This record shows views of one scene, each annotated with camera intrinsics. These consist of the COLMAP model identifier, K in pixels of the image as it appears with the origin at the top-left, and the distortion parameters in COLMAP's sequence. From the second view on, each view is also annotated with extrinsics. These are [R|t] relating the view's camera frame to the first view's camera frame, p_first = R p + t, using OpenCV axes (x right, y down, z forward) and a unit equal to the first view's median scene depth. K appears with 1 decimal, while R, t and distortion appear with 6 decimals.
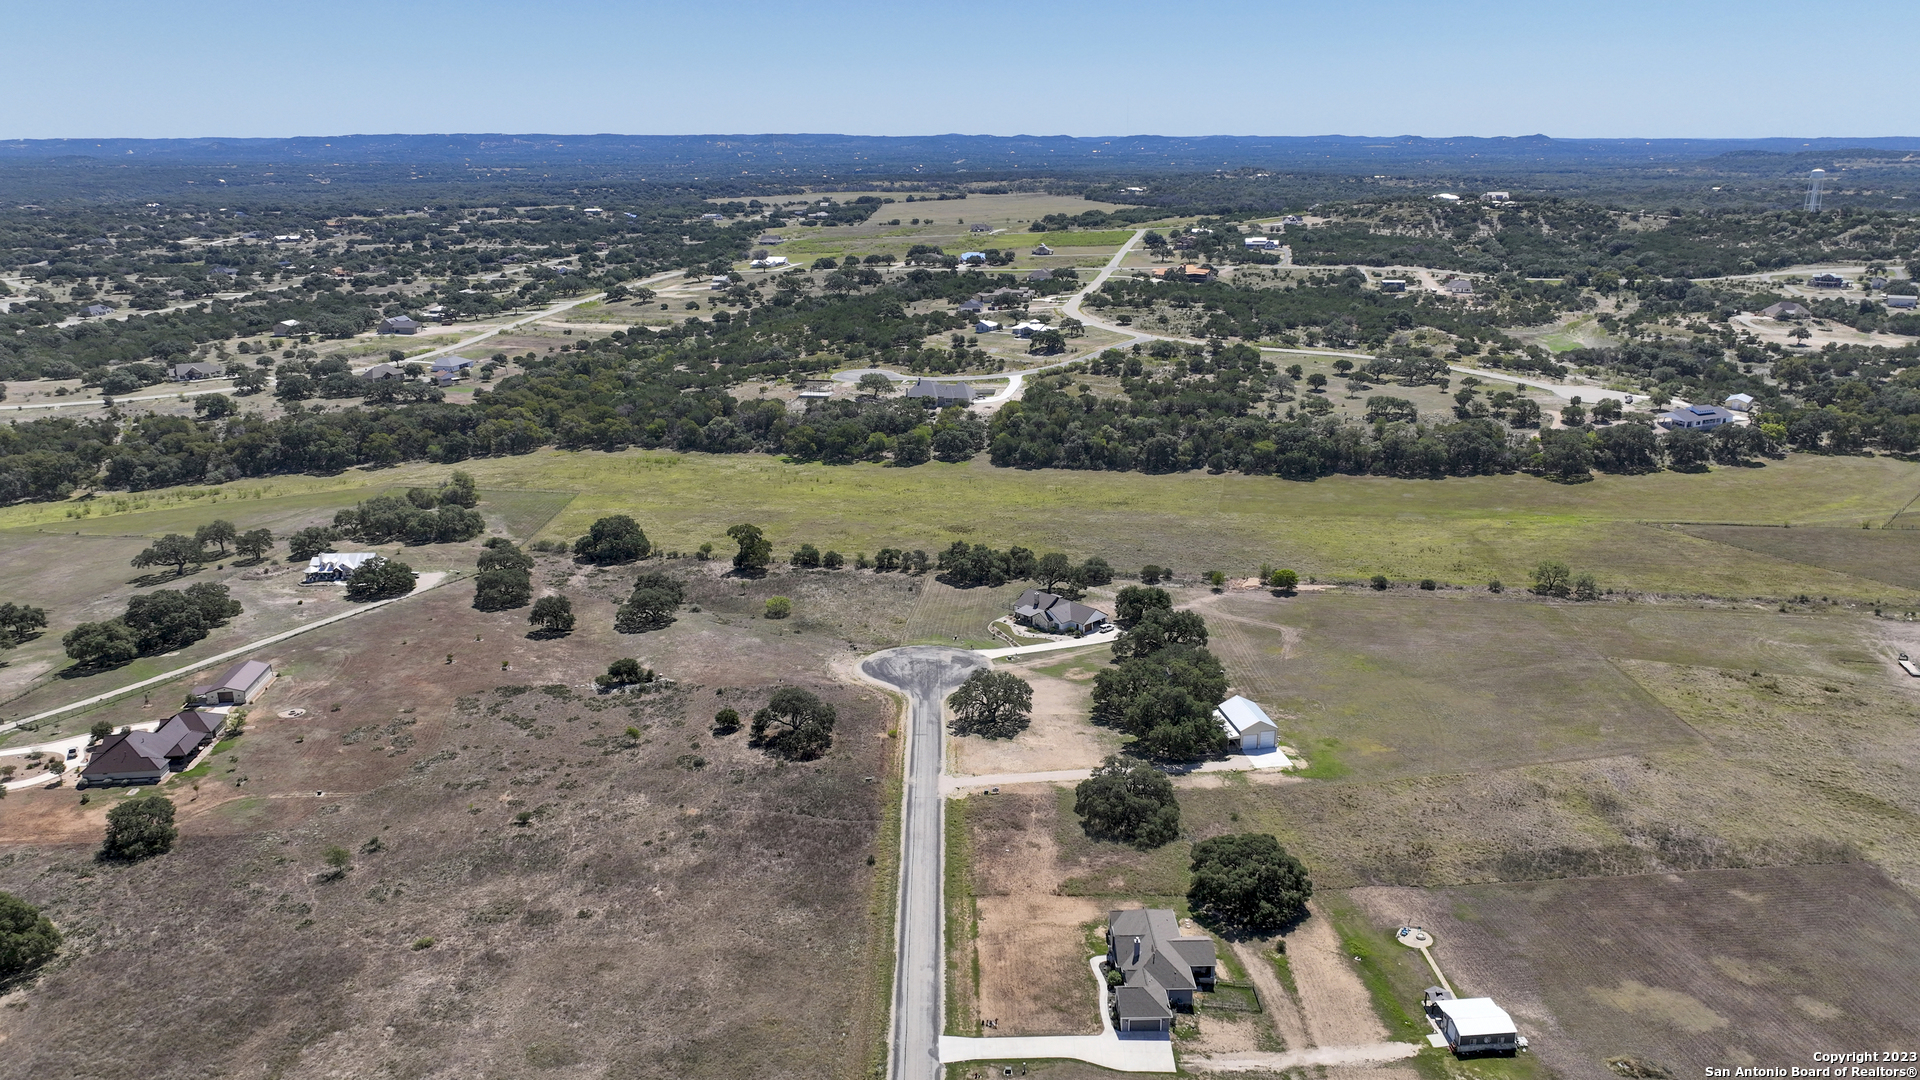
lens RADIAL K [[1365.7, 0, 963.4], [0, 1365.7, 536.0], [0, 0, 1]] dist [0.000905, -0.003983]
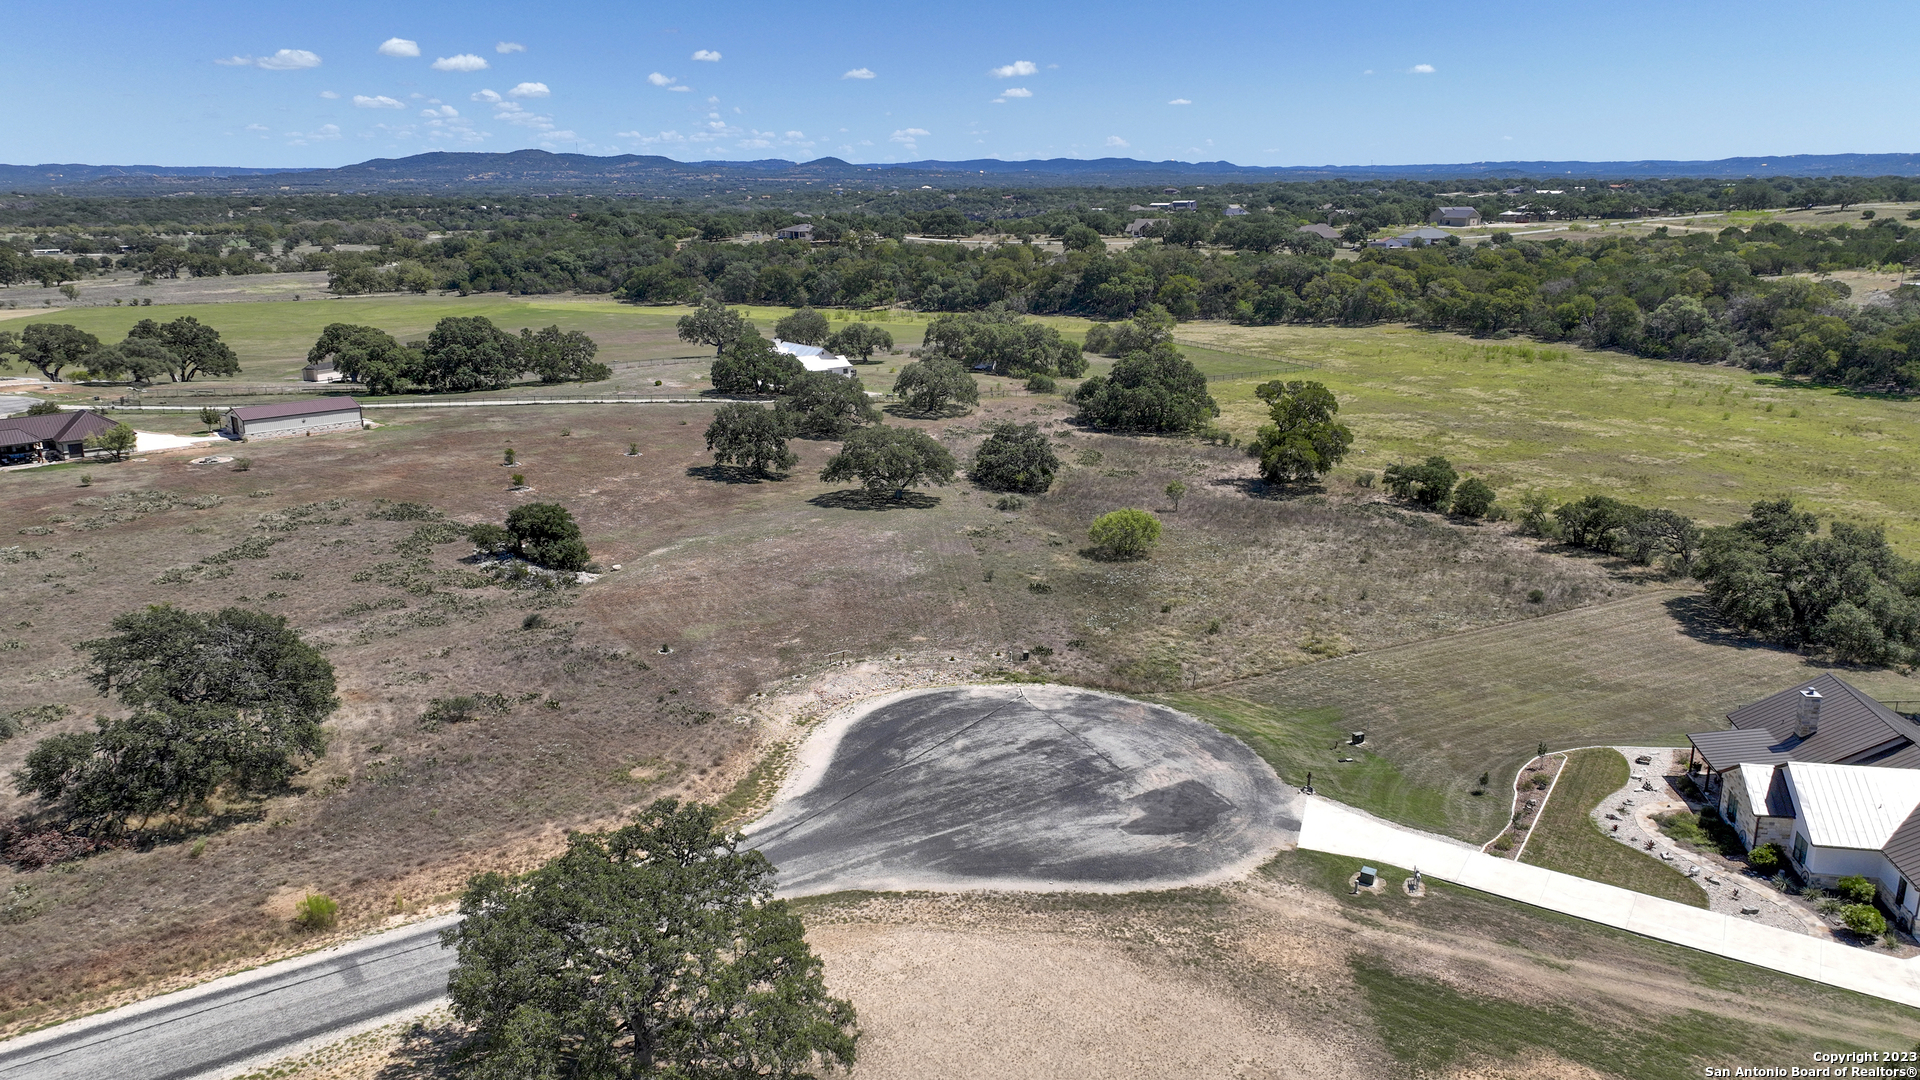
lens RADIAL K [[1365.7, 0, 962.7], [0, 1365.7, 536.1], [0, 0, 1]] dist [0.000905, -0.003983]
pose [[0.583530, 0.209469, -0.784611, 0.125735], [-0.225271, 0.969997, 0.091424, 0.023610], [0.780221, 0.123402, 0.613210, 0.637381]]
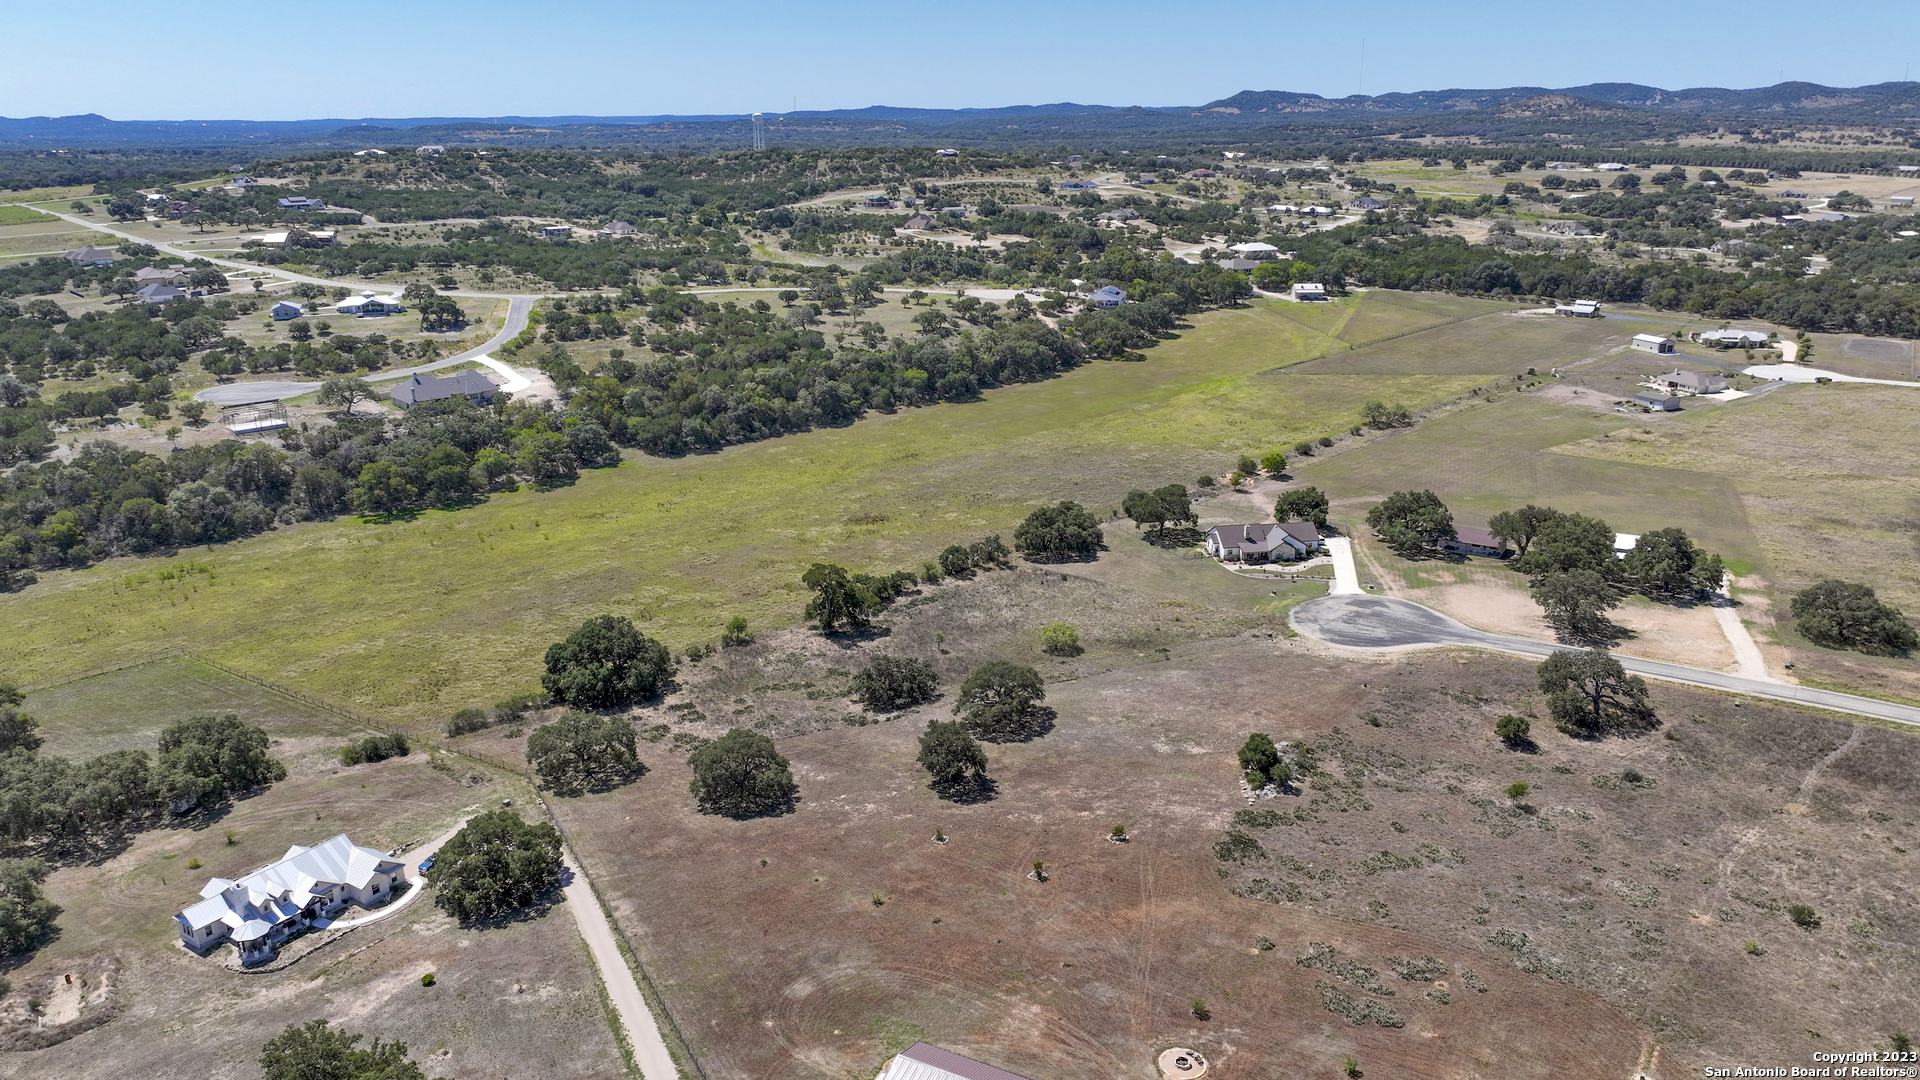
lens RADIAL K [[1365.7, 0, 963.8], [0, 1365.7, 538.0], [0, 0, 1]] dist [0.000905, -0.003983]
pose [[0.570699, -0.241158, 0.784949, -0.609619], [0.232009, 0.964311, 0.127581, -0.085038], [-0.787702, 0.109305, 0.606282, 0.540316]]
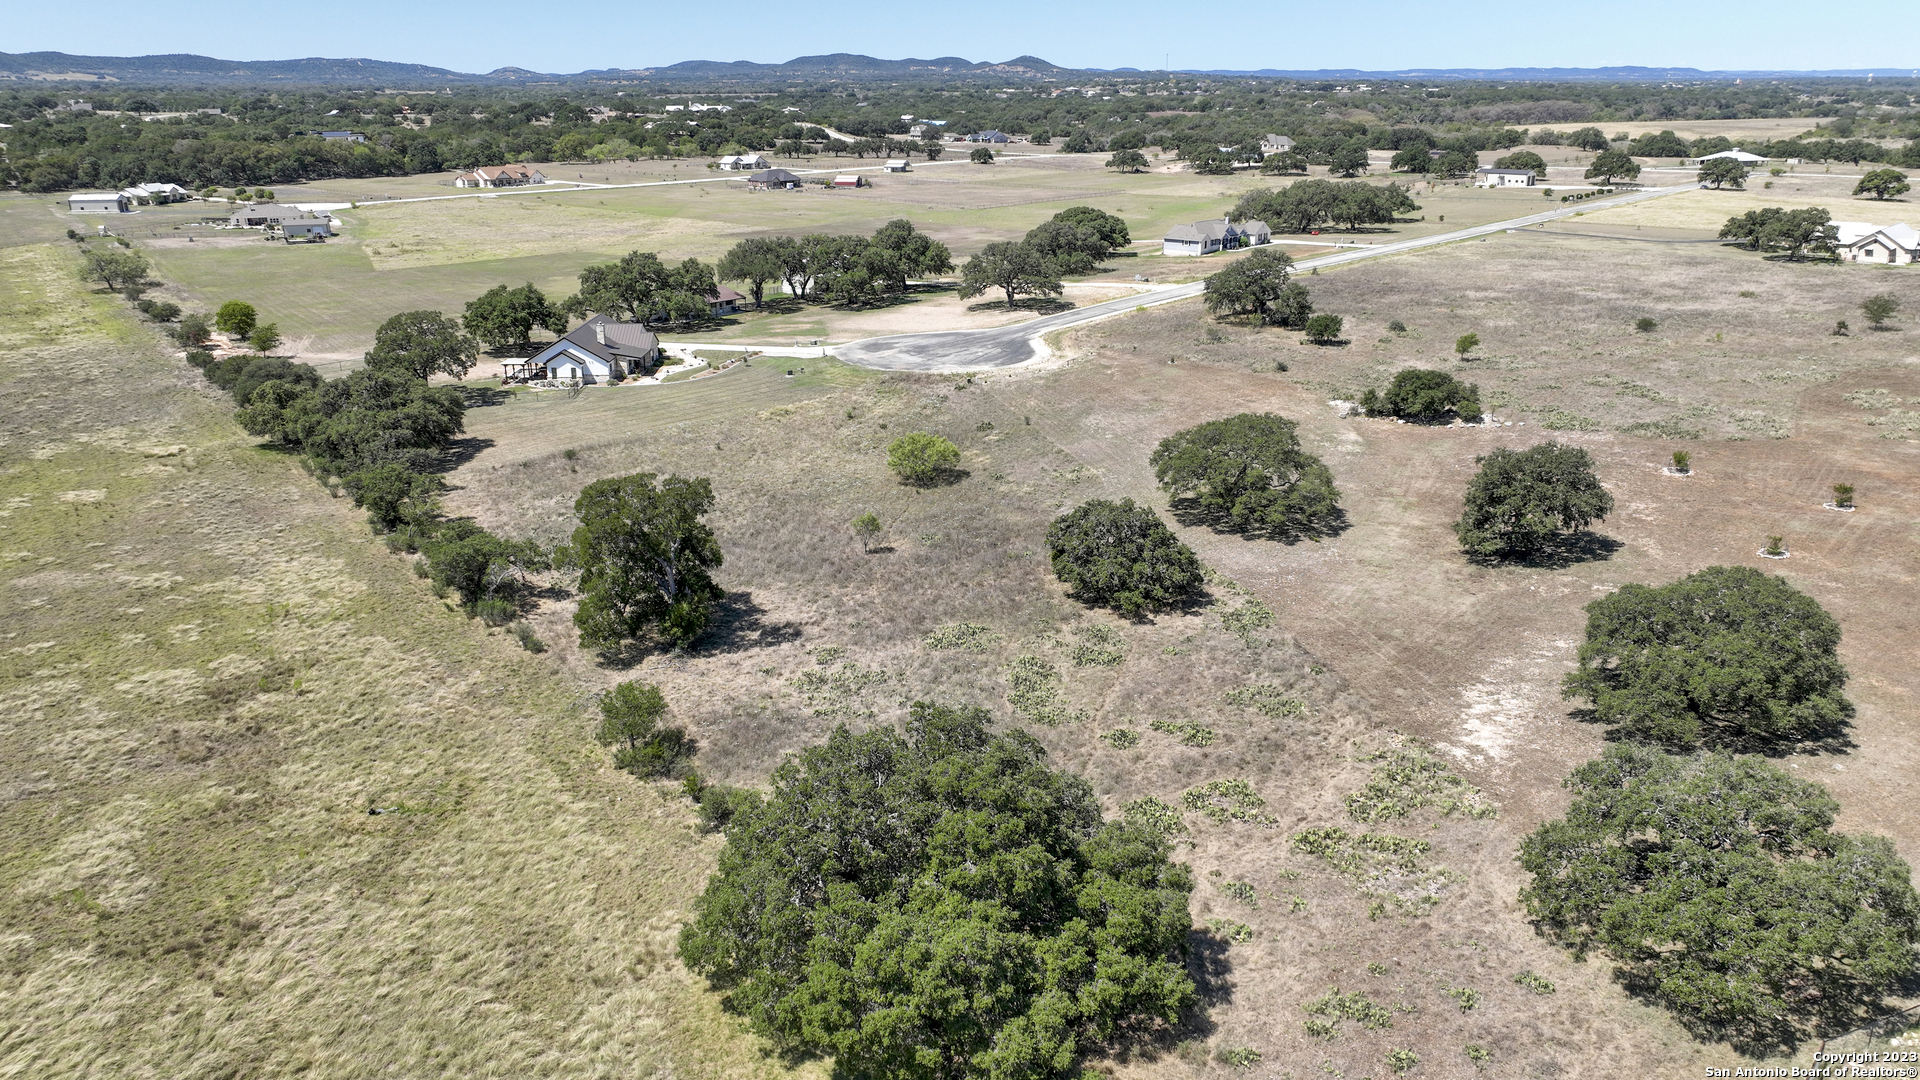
lens RADIAL K [[1365.7, 0, 963.4], [0, 1365.7, 539.5], [0, 0, 1]] dist [0.000905, -0.003983]
pose [[-0.727373, -0.204160, 0.655169, -0.350236], [0.205465, 0.846133, 0.491775, -0.100728], [-0.654761, 0.492318, -0.573507, 1.074602]]
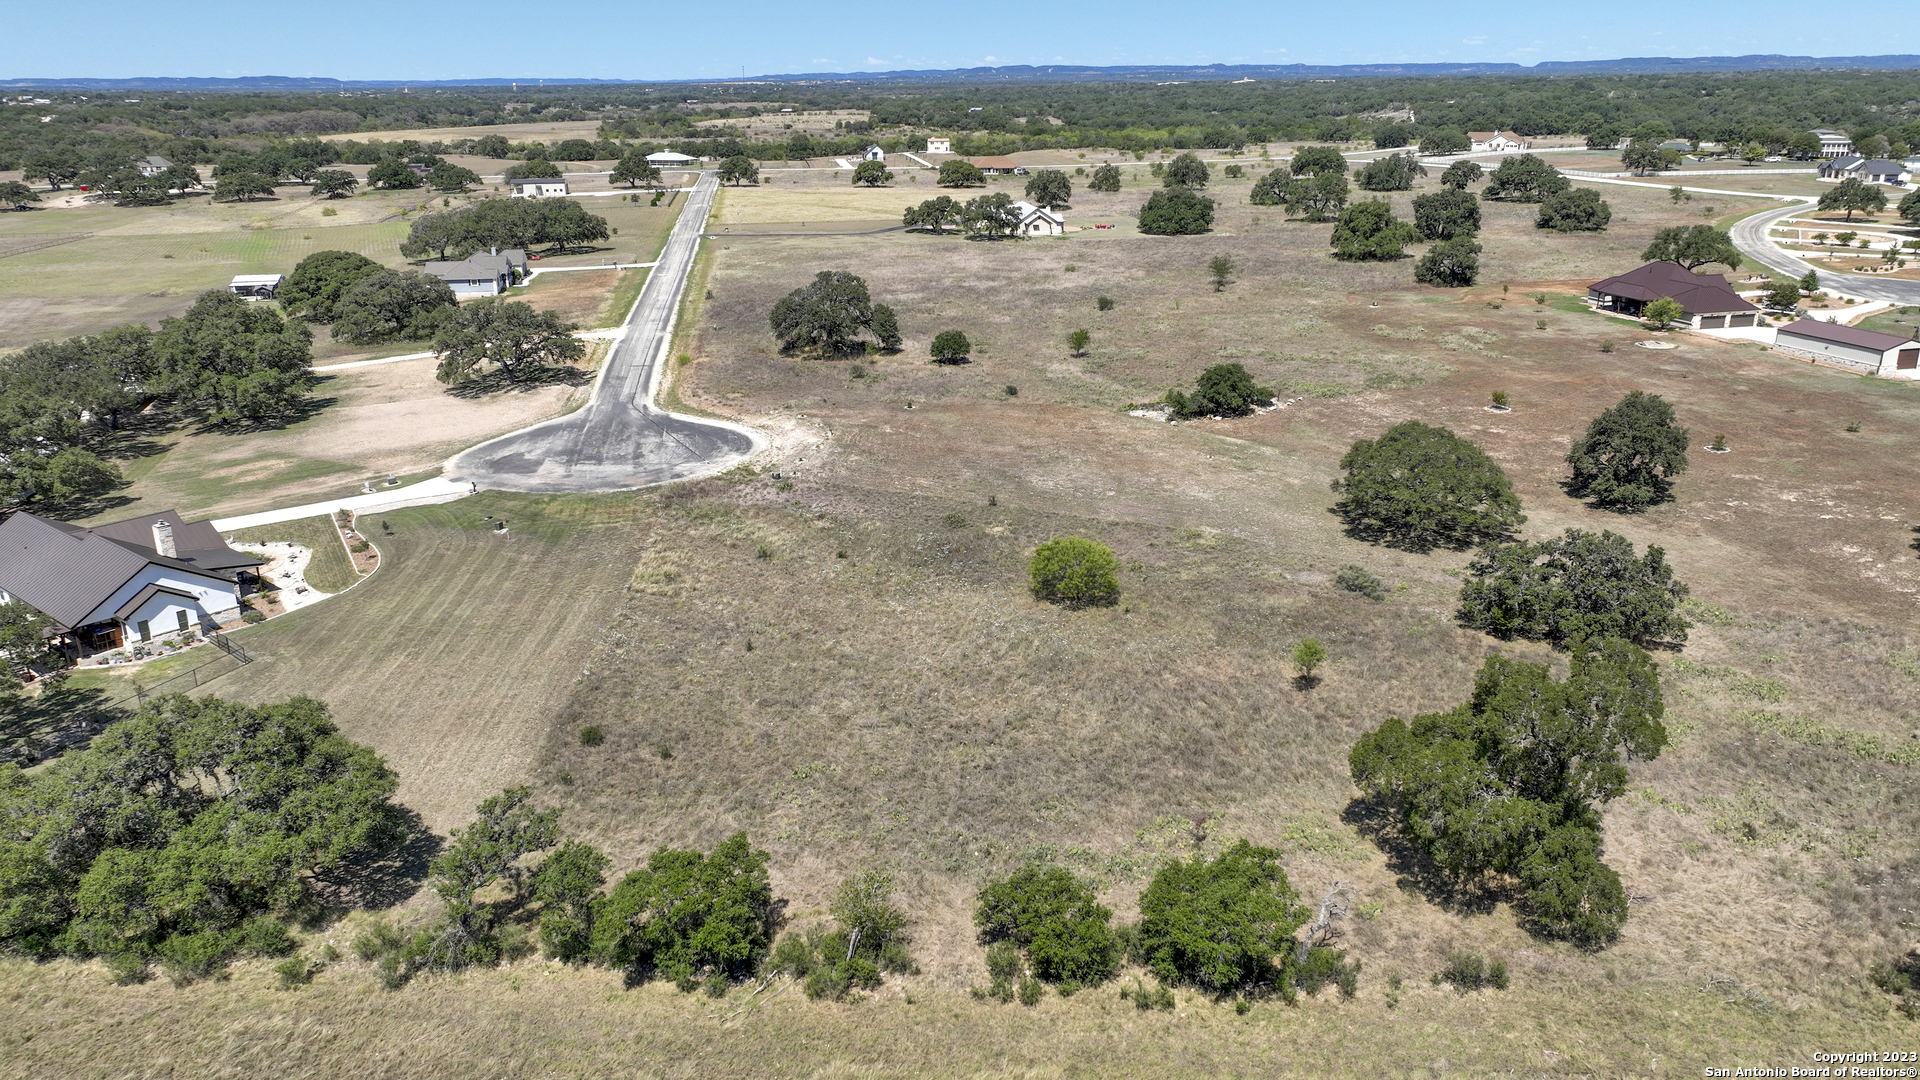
lens RADIAL K [[1365.7, 0, 965.5], [0, 1365.7, 530.9], [0, 0, 1]] dist [0.000905, -0.003983]
pose [[-0.991004, 0.059365, -0.119944, -0.068735], [-0.019067, 0.824461, 0.565598, -0.105970], [0.132466, 0.562797, -0.815912, 1.082151]]
